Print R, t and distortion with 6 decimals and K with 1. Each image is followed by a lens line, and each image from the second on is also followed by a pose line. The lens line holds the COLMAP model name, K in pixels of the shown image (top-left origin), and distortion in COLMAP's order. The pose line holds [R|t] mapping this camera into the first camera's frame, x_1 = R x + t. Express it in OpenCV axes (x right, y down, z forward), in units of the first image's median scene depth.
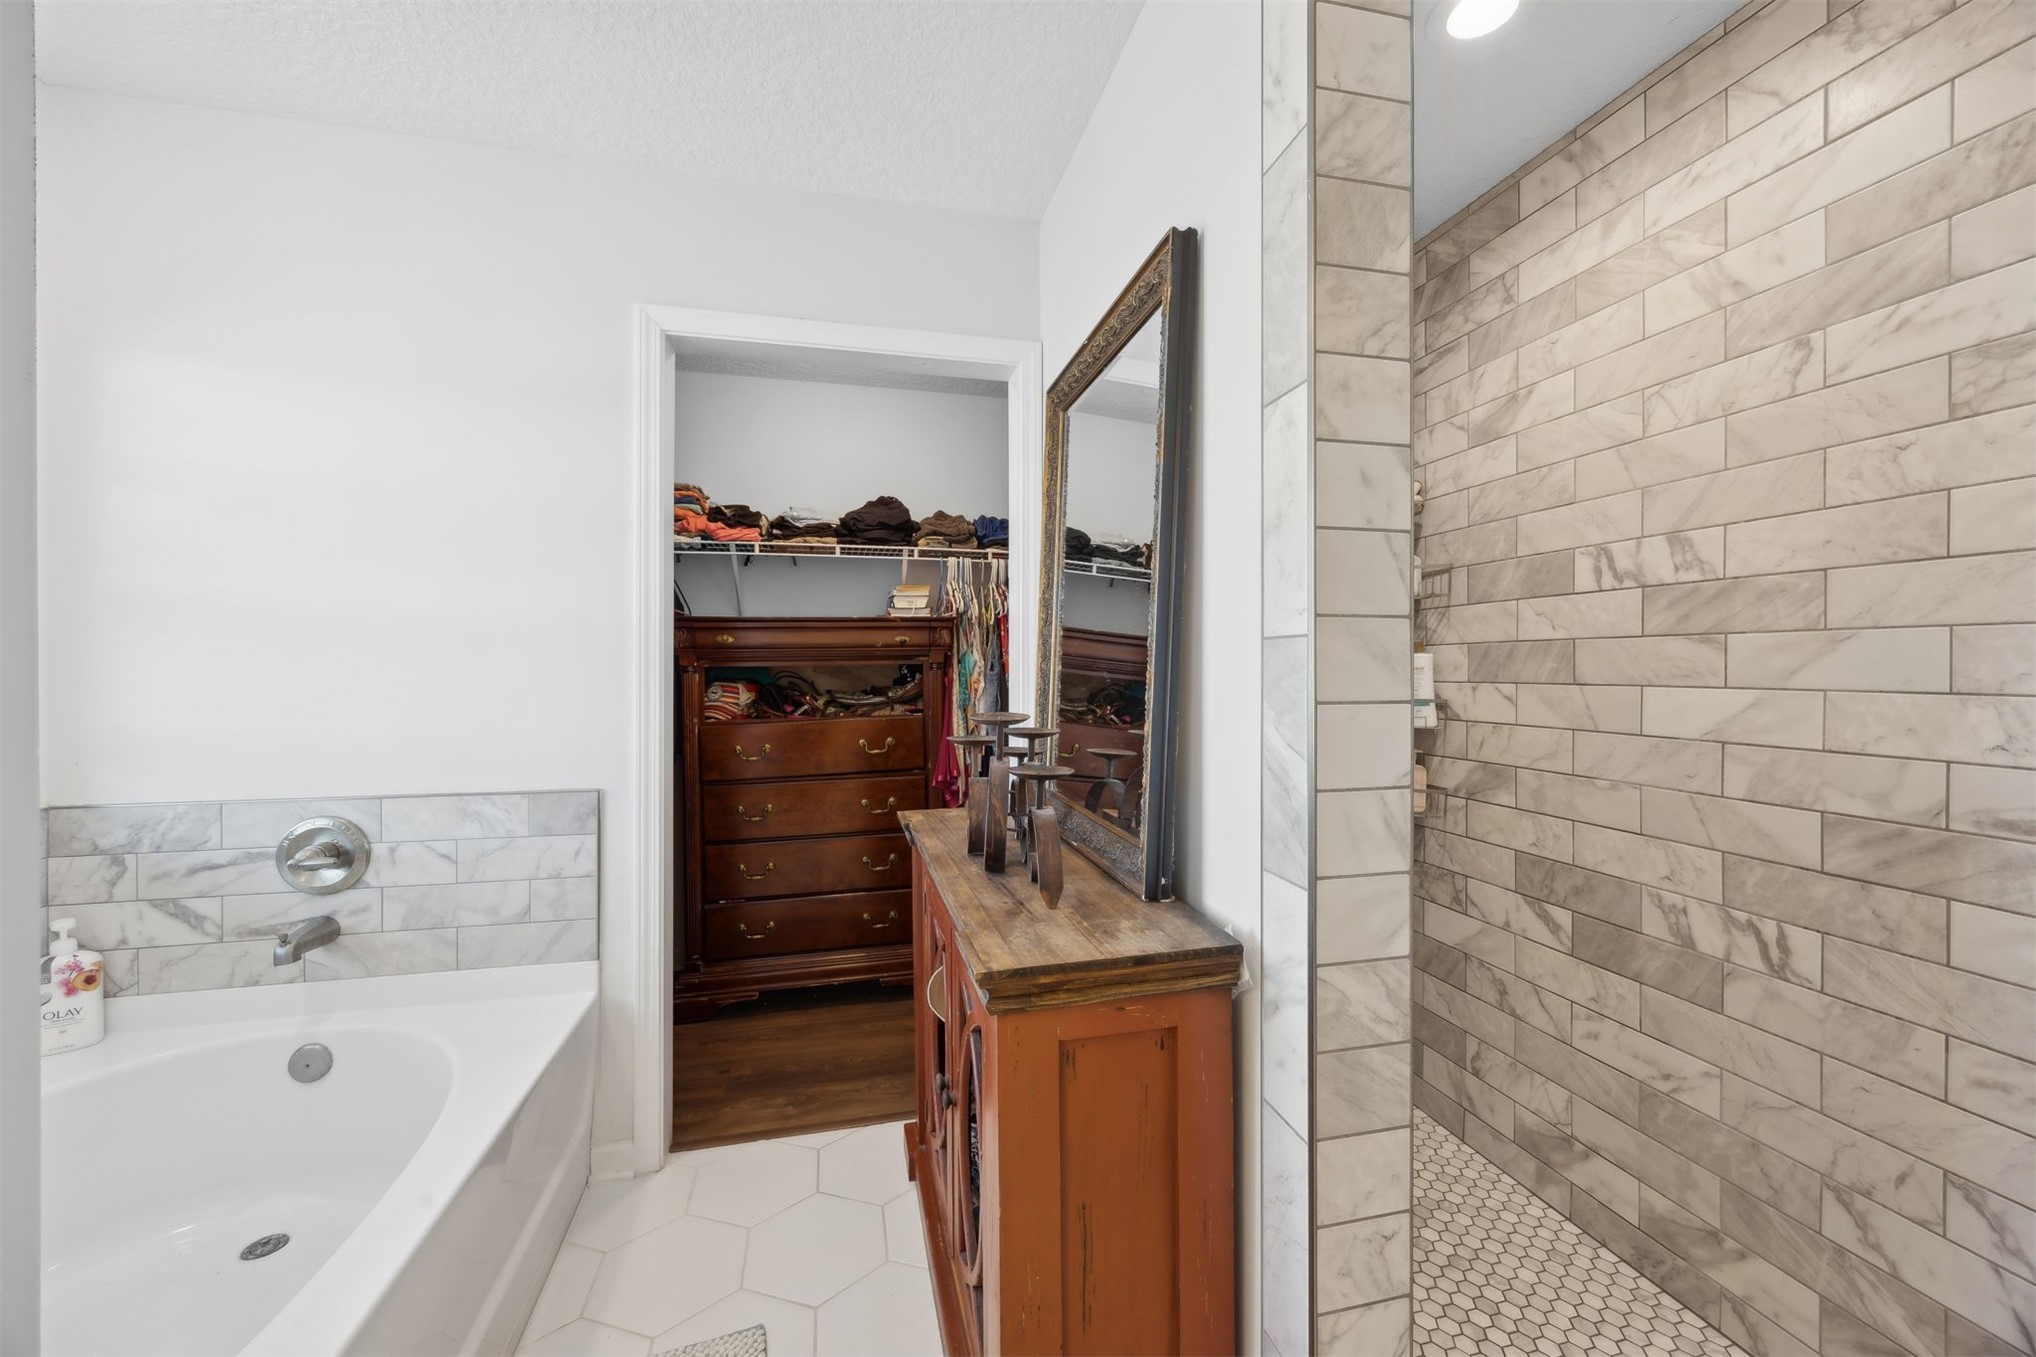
lens RADIAL K [[778.6, 0, 1017.0], [0, 778.6, 672.5], [0, 0, 1]] dist [-0.003503, -0.000373]
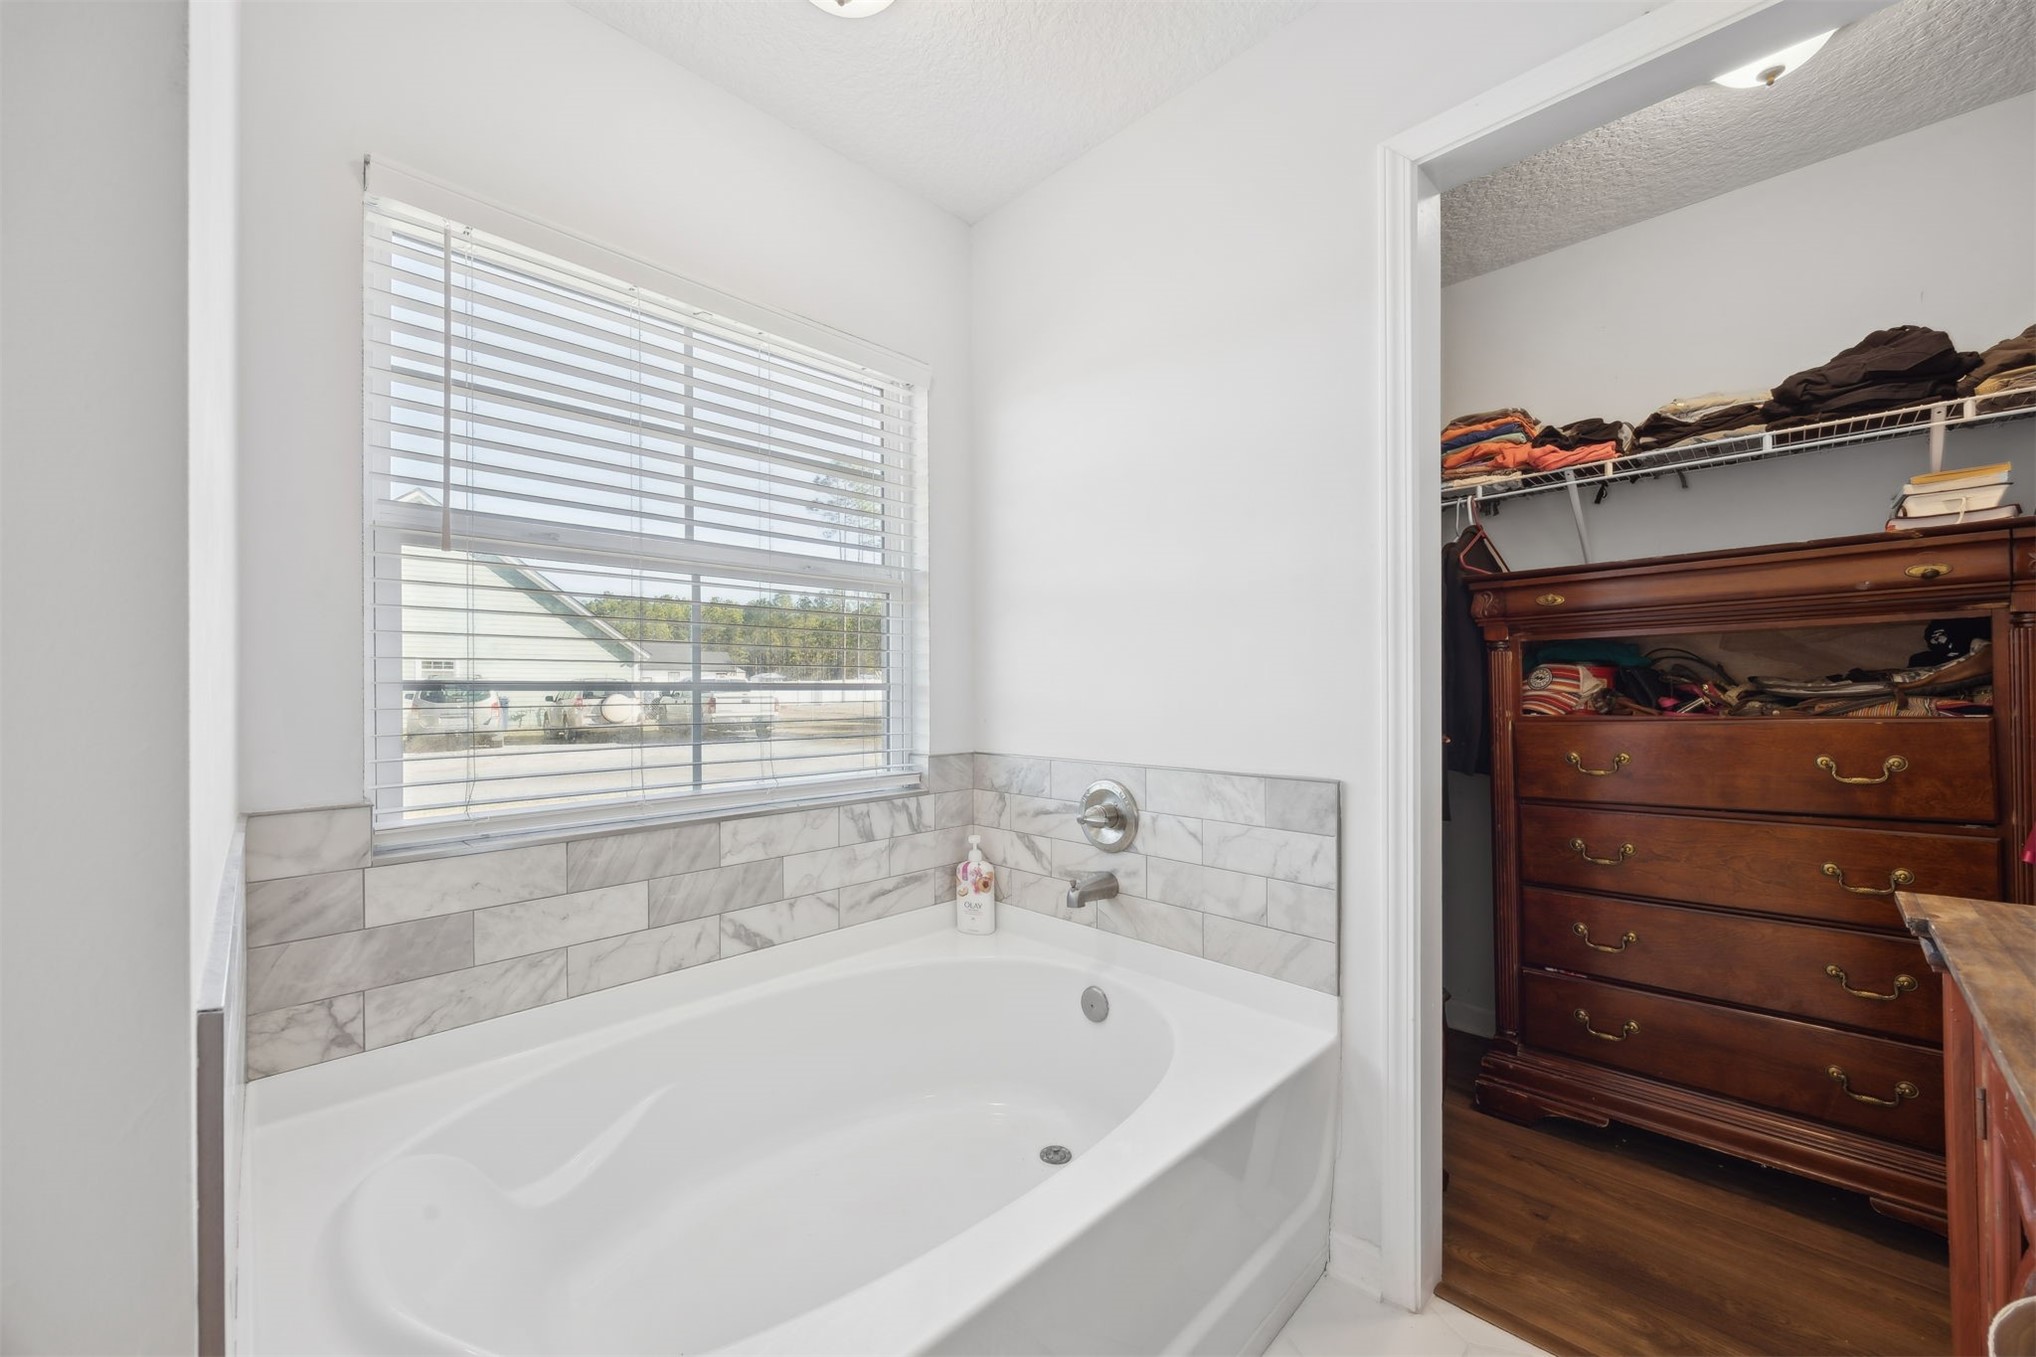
lens RADIAL K [[778.6, 0, 1021.4], [0, 778.6, 688.0], [0, 0, 1]] dist [-0.003503, -0.000373]
pose [[0.515094, -0.005683, -0.857115, -0.020197], [-0.000912, 0.999974, -0.007178, 0.052640], [0.857133, 0.004479, 0.515075, 0.269595]]
